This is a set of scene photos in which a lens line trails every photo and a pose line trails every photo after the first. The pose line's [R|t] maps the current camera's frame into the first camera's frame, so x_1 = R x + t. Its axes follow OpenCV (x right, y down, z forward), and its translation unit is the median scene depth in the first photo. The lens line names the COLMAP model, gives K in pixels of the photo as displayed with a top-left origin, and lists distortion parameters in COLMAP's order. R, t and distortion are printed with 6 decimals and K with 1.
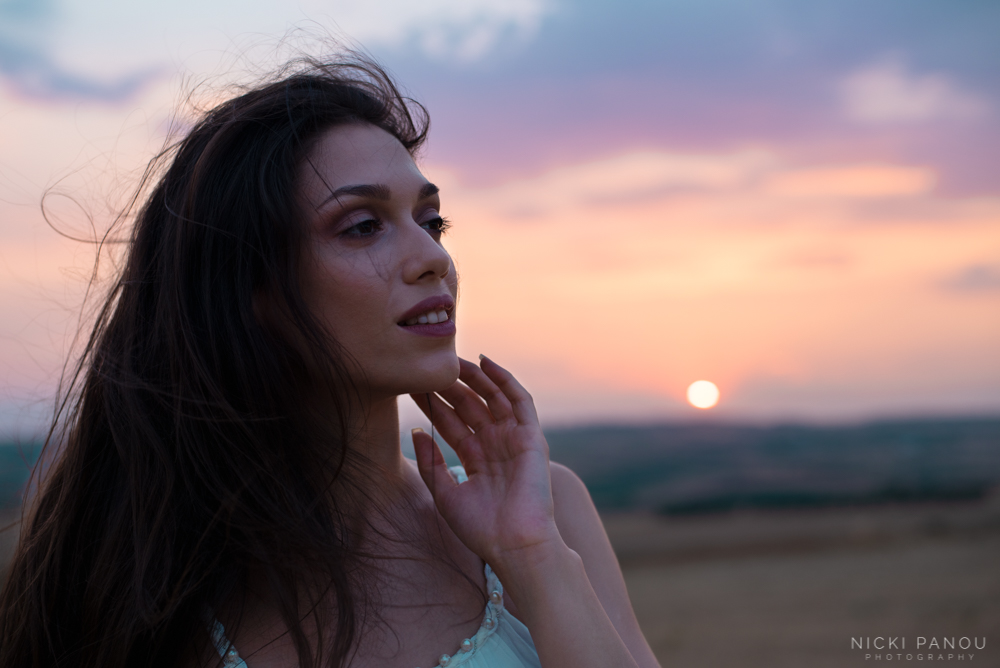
lens RADIAL K [[1422.6, 0, 500.0], [0, 1422.6, 334.5], [0, 0, 1]] dist [0.165546, 0.000000]
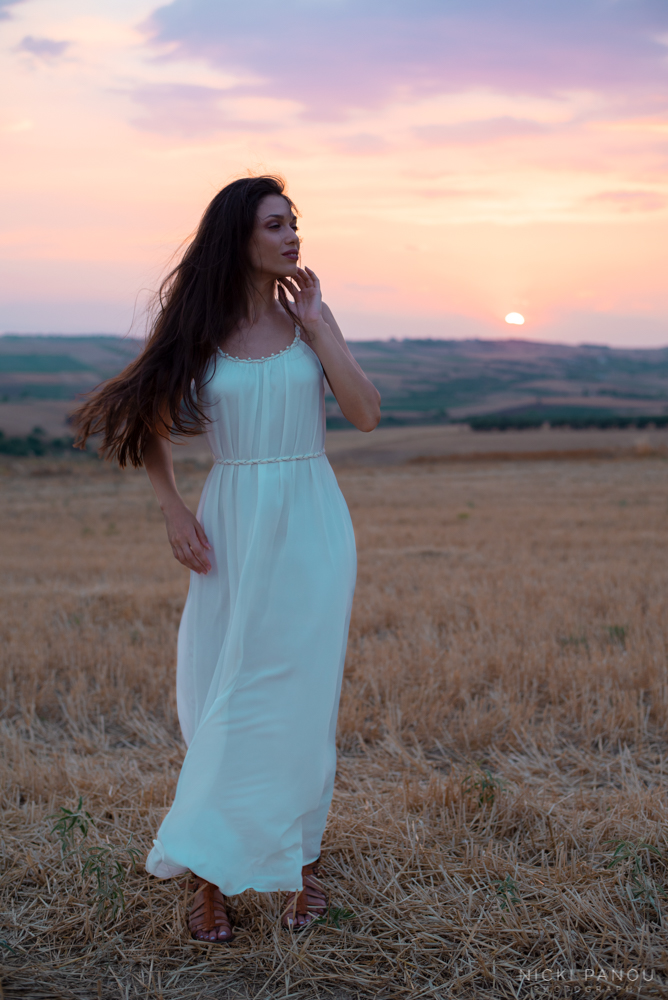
lens RADIAL K [[1422.6, 0, 333.4], [0, 1422.6, 500.7], [0, 0, 1]] dist [0.165546, 0.000000]
pose [[0.996733, 0.080549, 0.005885, 0.079611], [-0.080322, 0.981042, 0.176368, -0.045587], [0.008433, -0.176264, 0.984307, -2.499512]]
